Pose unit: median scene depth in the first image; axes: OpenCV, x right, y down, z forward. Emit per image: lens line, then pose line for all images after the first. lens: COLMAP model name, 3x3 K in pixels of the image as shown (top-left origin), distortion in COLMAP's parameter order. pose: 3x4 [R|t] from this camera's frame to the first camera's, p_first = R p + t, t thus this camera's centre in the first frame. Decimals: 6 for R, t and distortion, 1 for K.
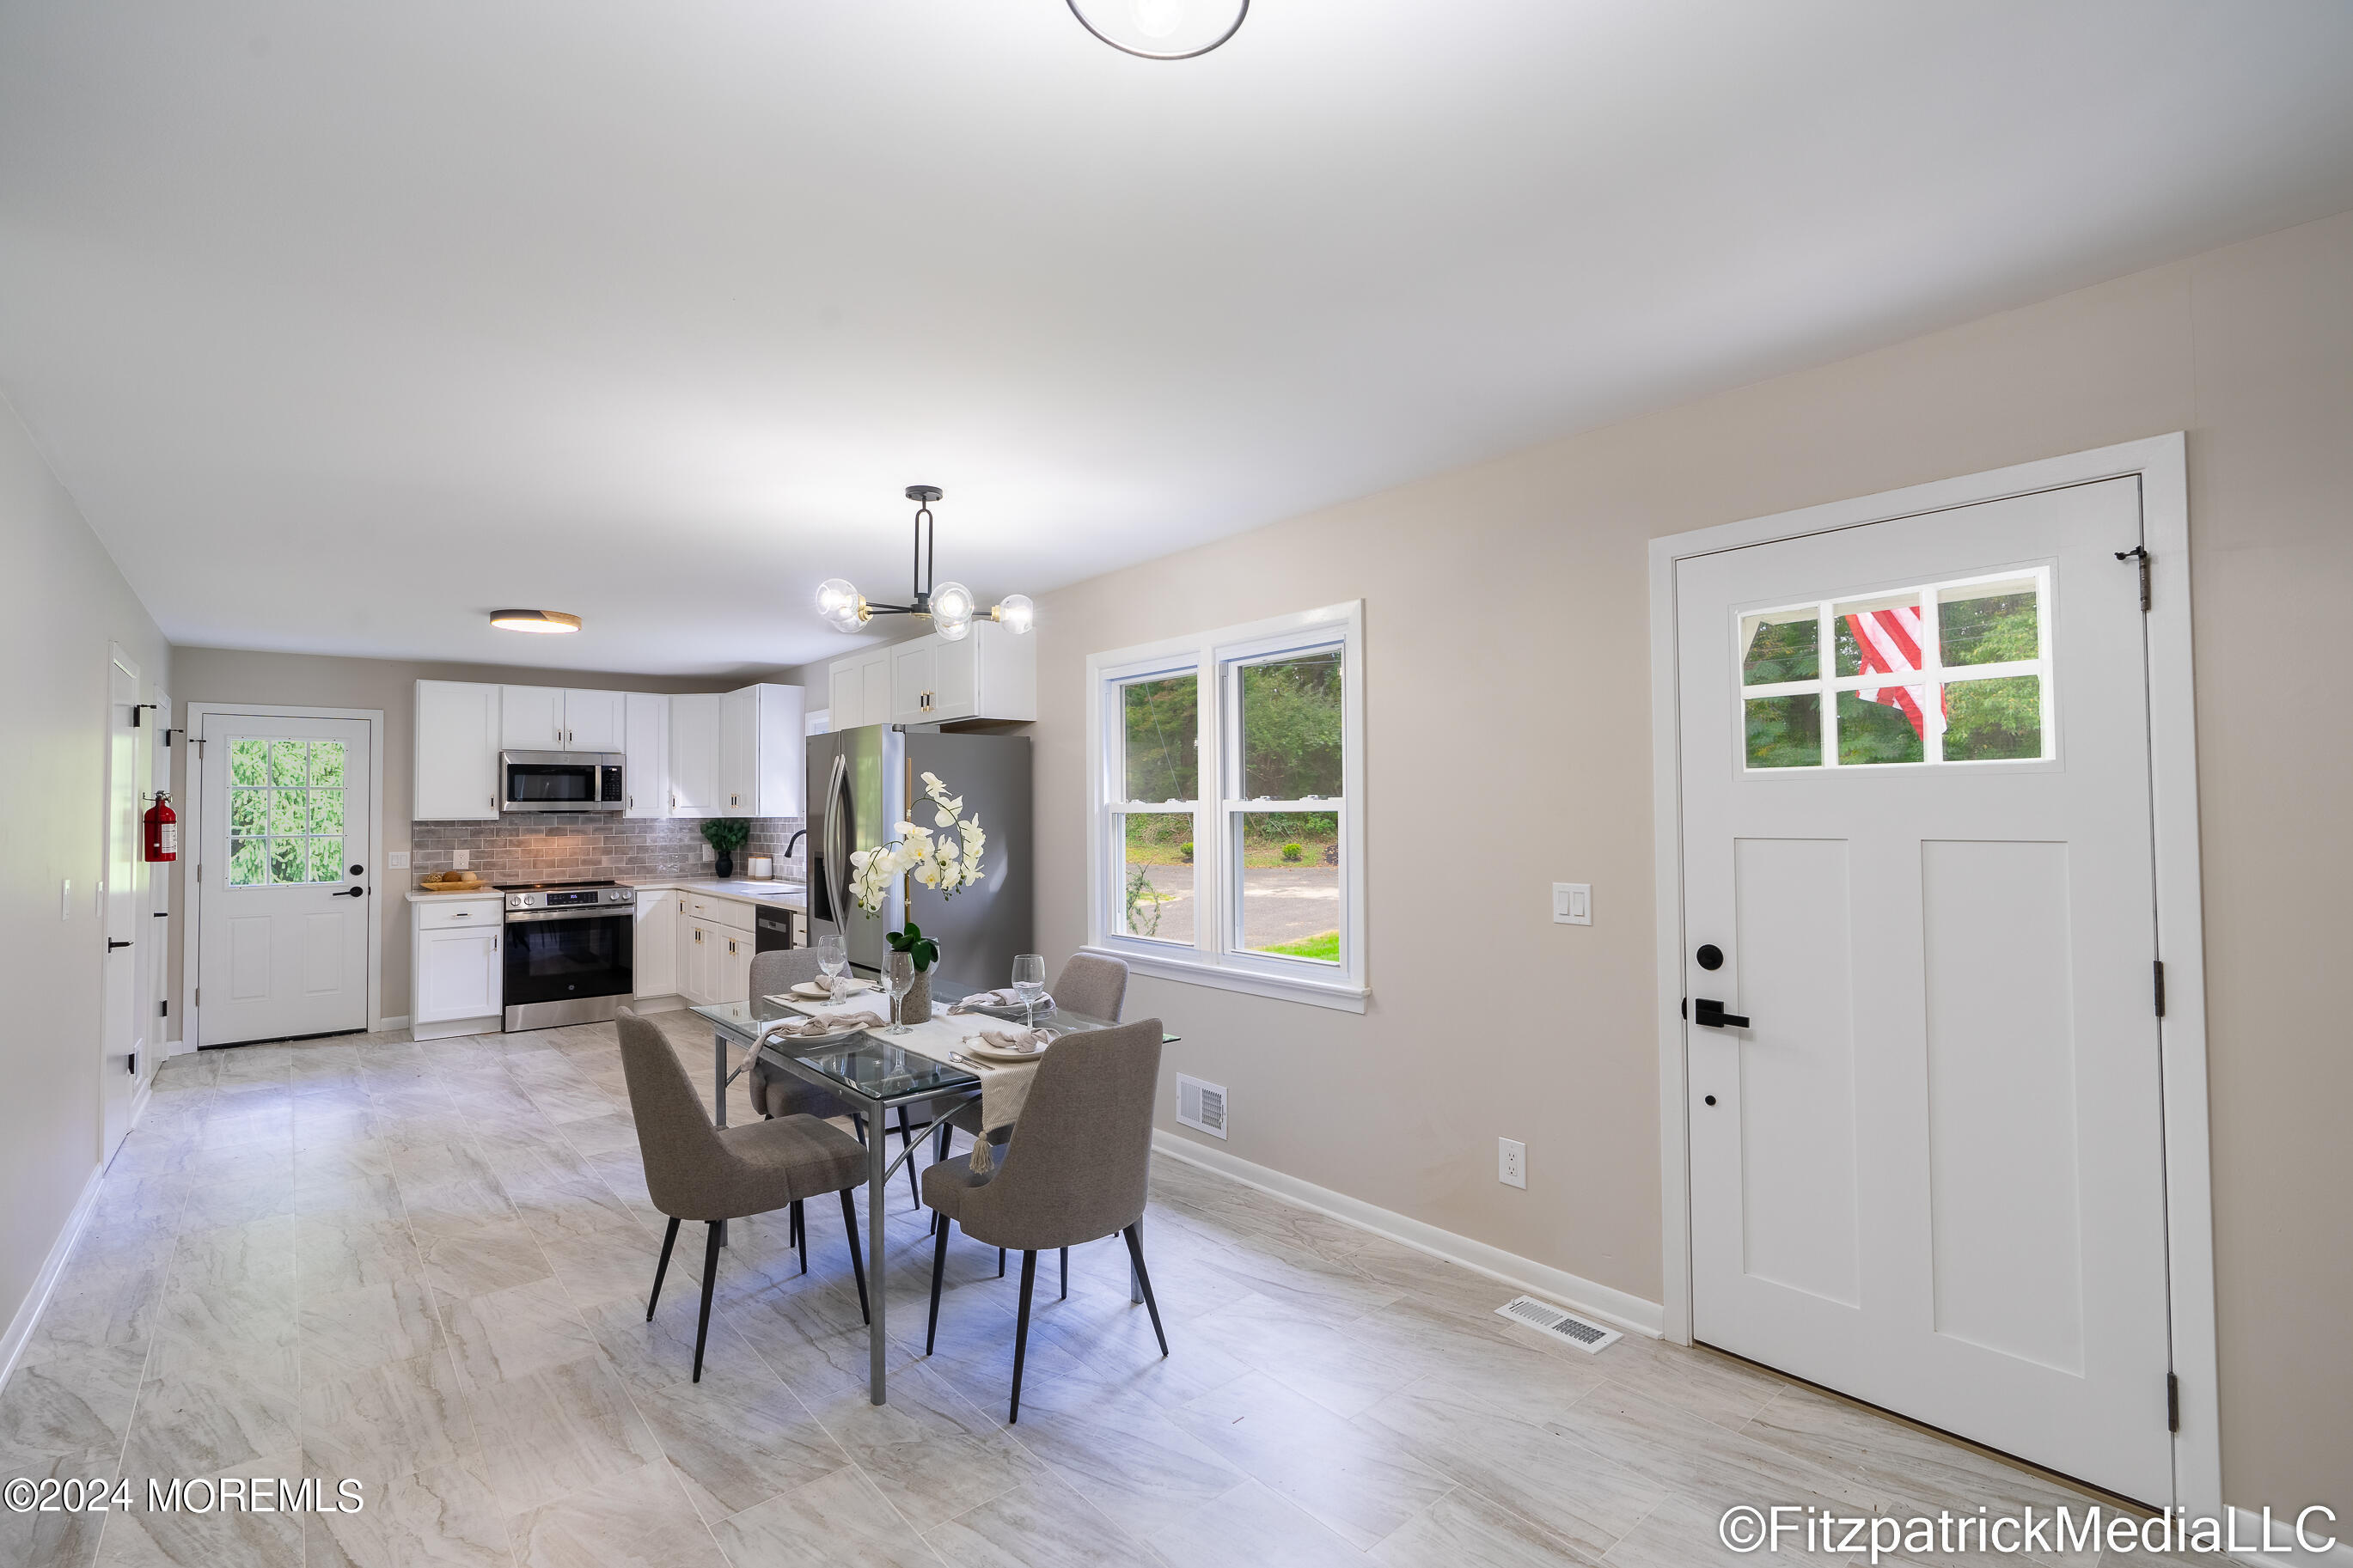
lens RADIAL K [[1049.6, 0, 1173.3], [0, 1049.6, 785.6], [0, 0, 1]] dist [-0.000606, 0.000666]
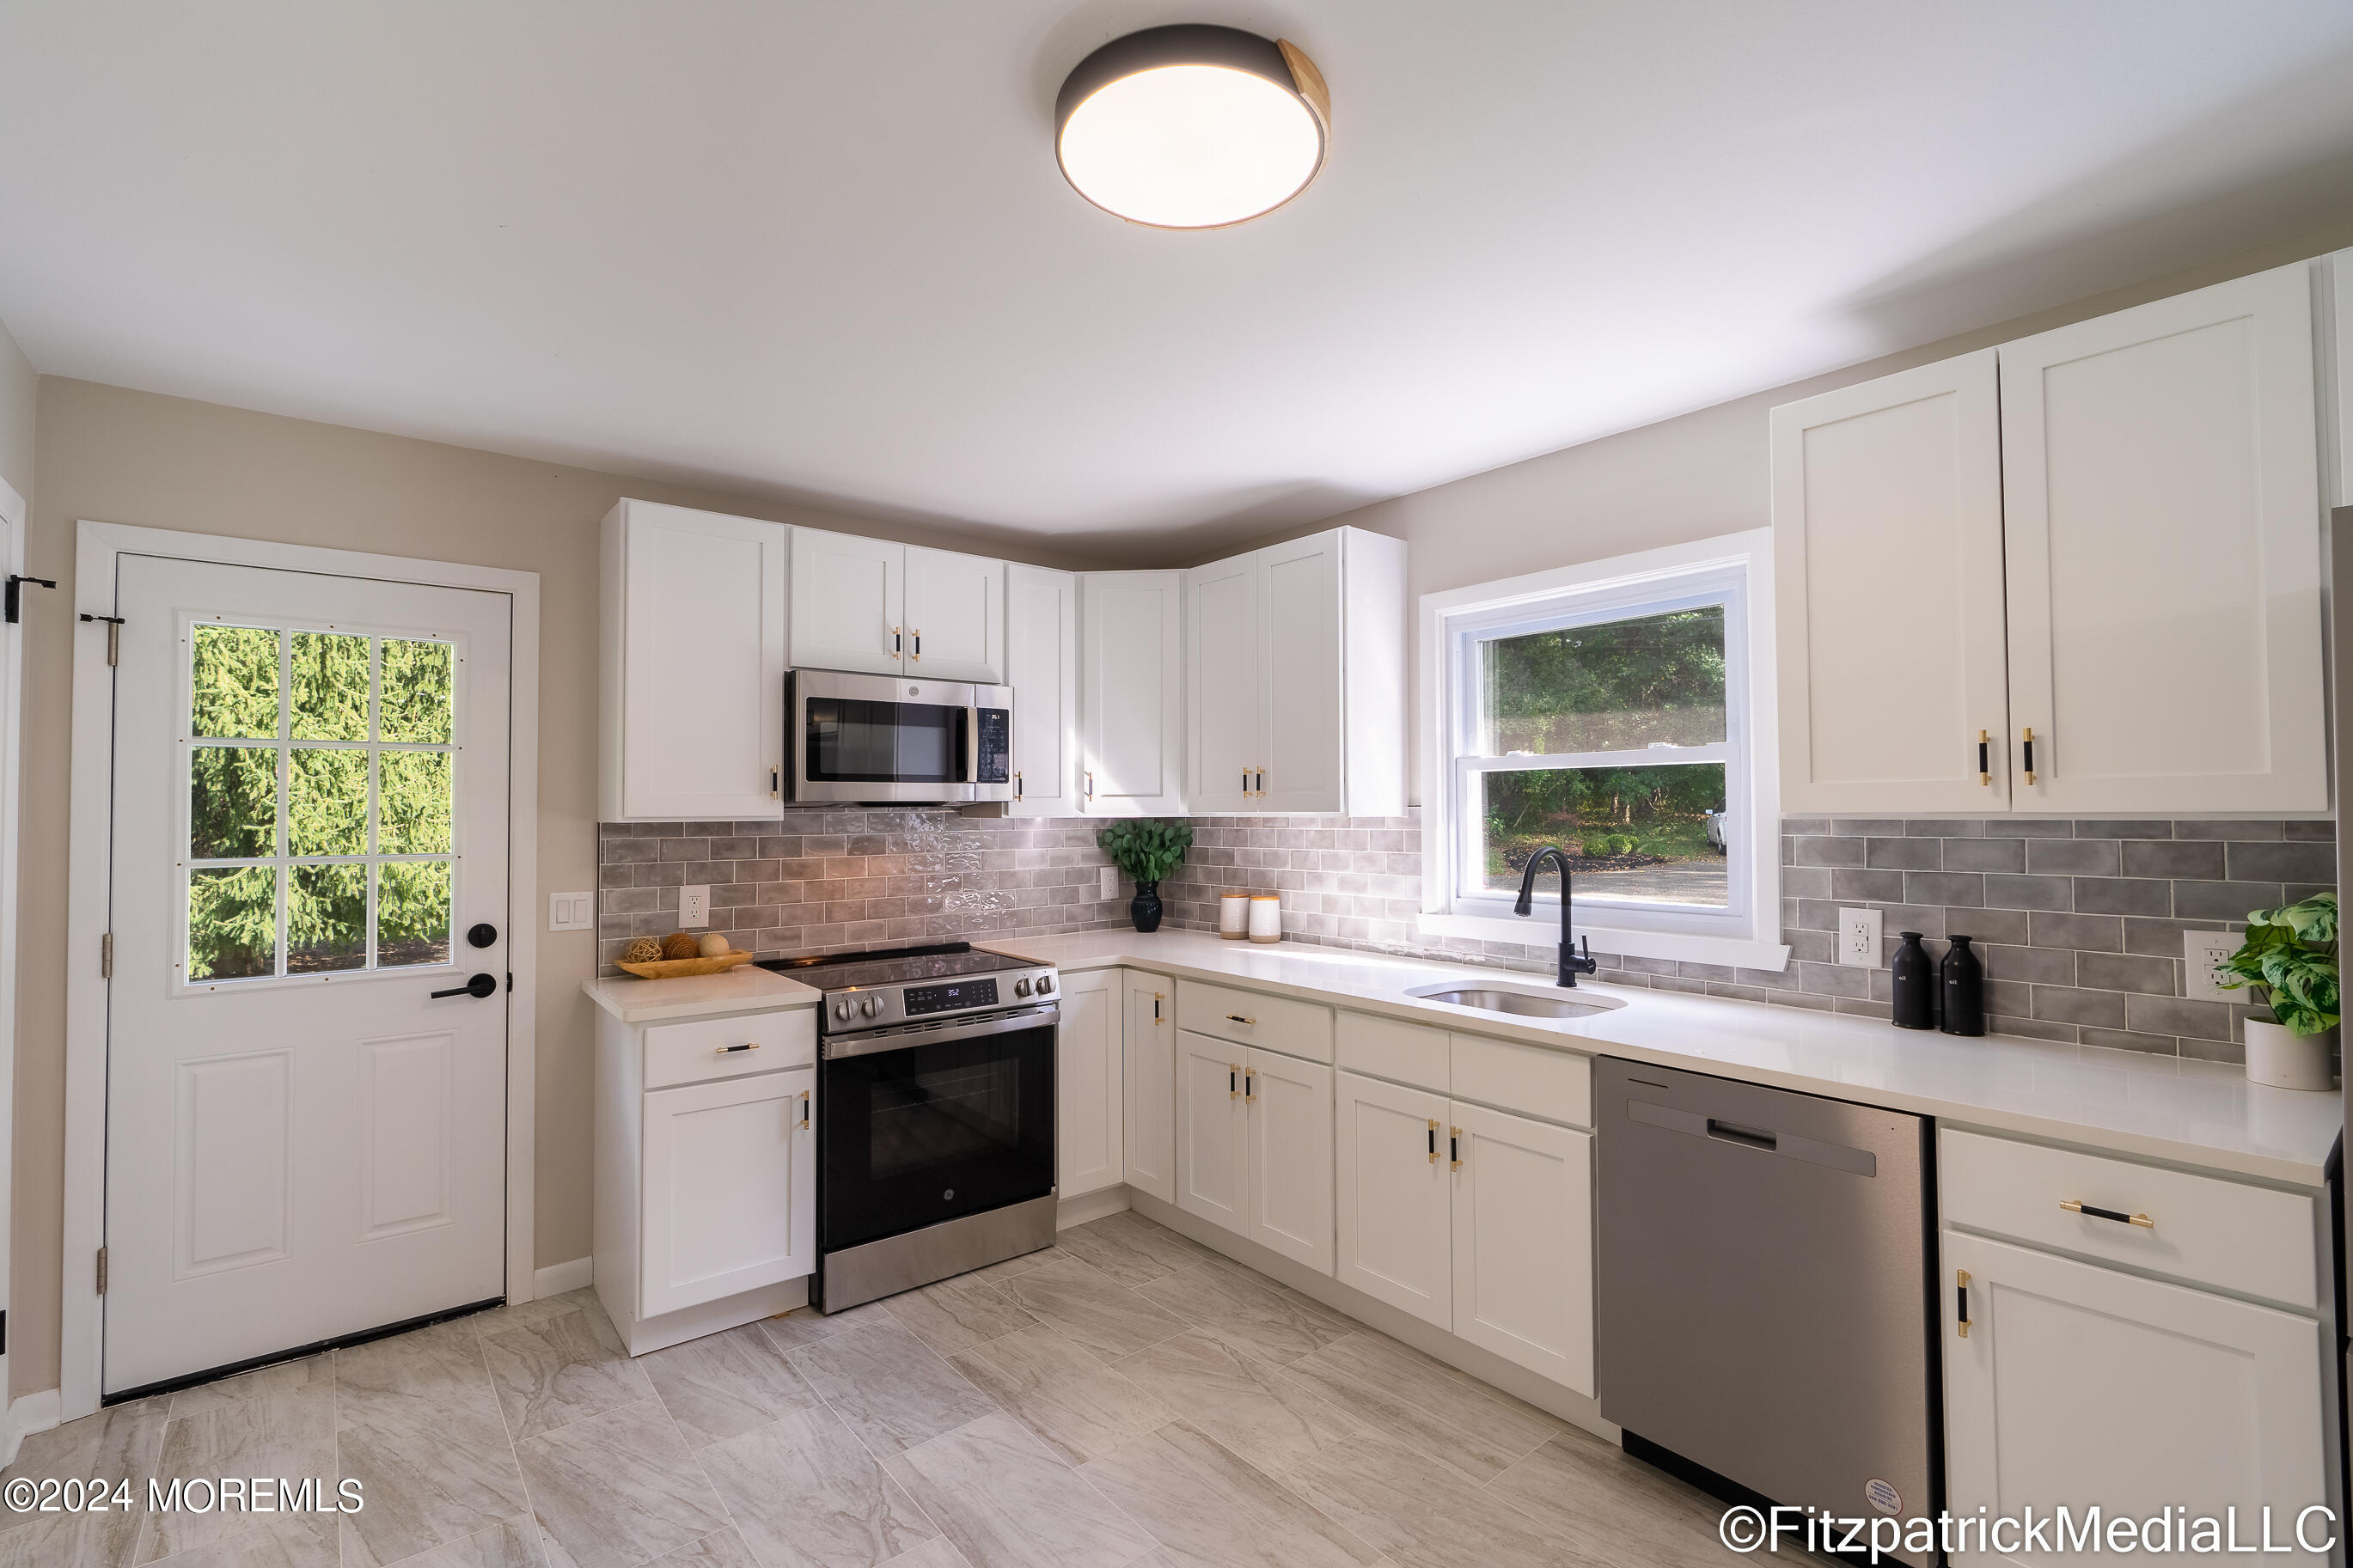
lens RADIAL K [[1049.6, 0, 1171.3], [0, 1049.6, 784.5], [0, 0, 1]] dist [-0.000606, 0.000666]
pose [[0.999845, 0.002059, -0.017500, -0.470439], [-0.002050, 0.999998, 0.000517, 0.016285], [0.017501, -0.000481, 0.999847, 0.552803]]
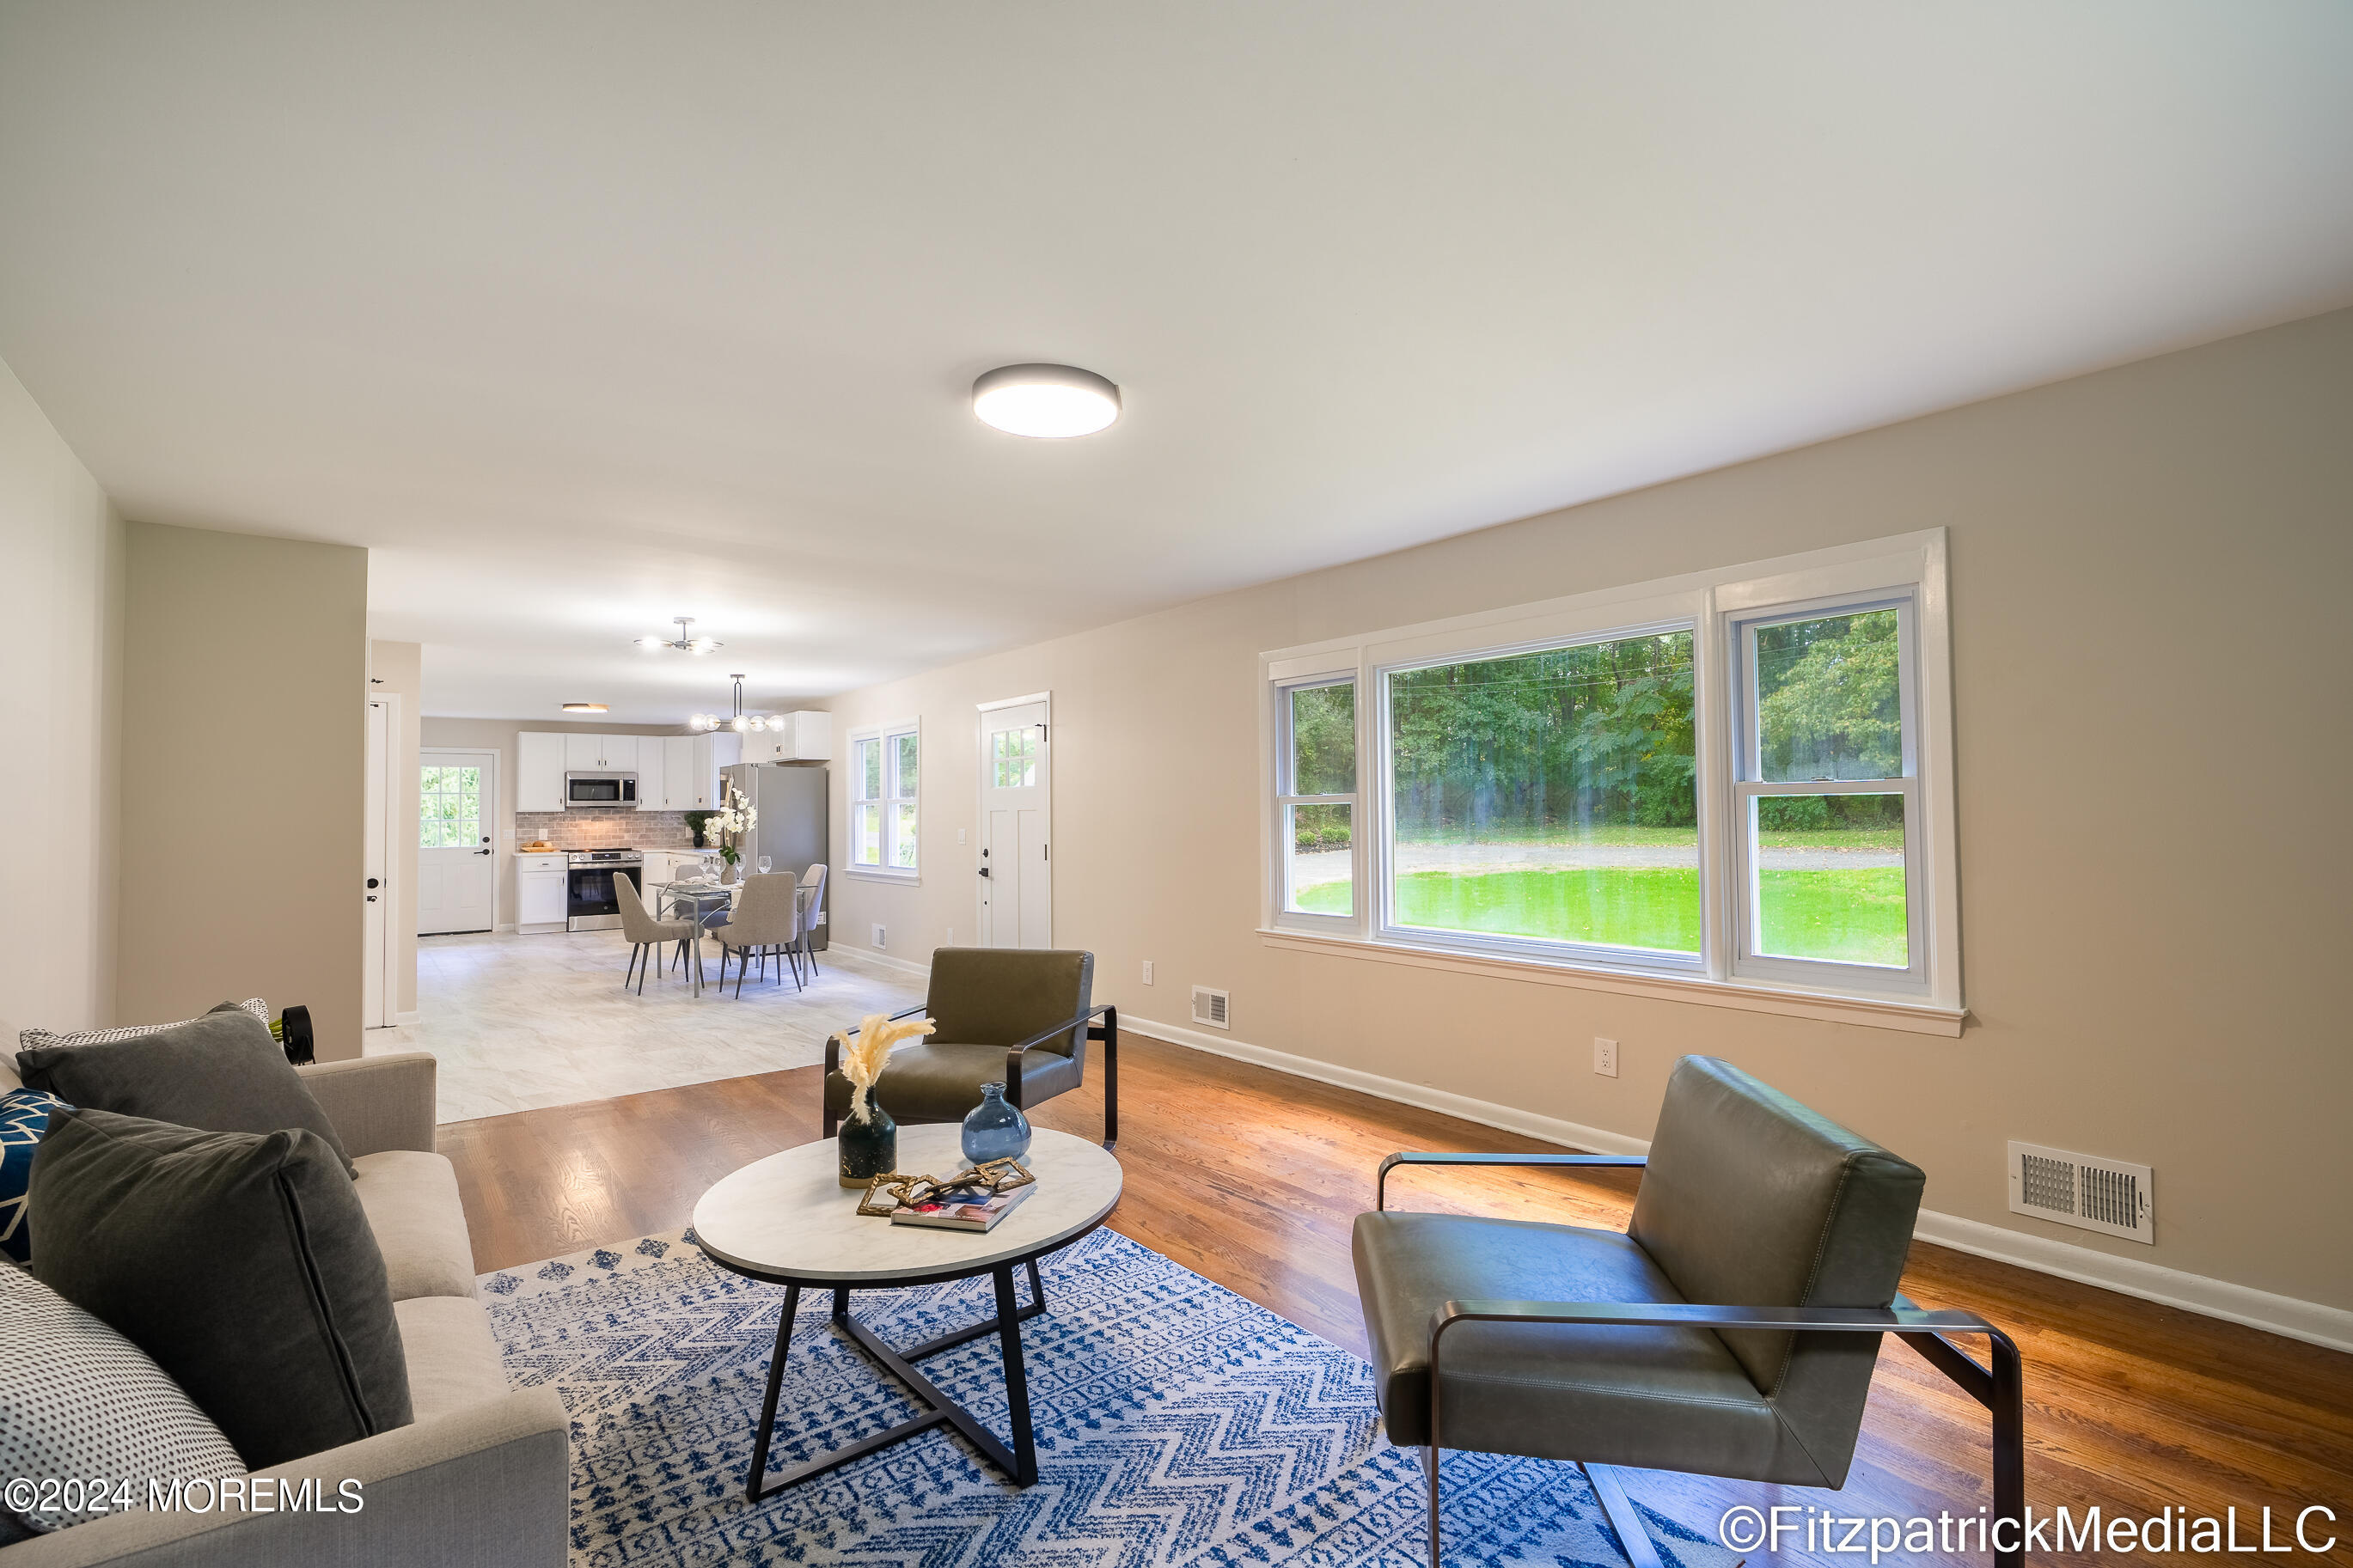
lens RADIAL K [[1049.6, 0, 1181.5], [0, 1049.6, 790.1], [0, 0, 1]] dist [-0.000606, 0.000666]
pose [[0.999525, -0.001027, -0.030809, 0.434483], [0.001098, 0.999997, 0.002268, -0.005520], [0.030806, -0.002301, 0.999523, -0.709484]]
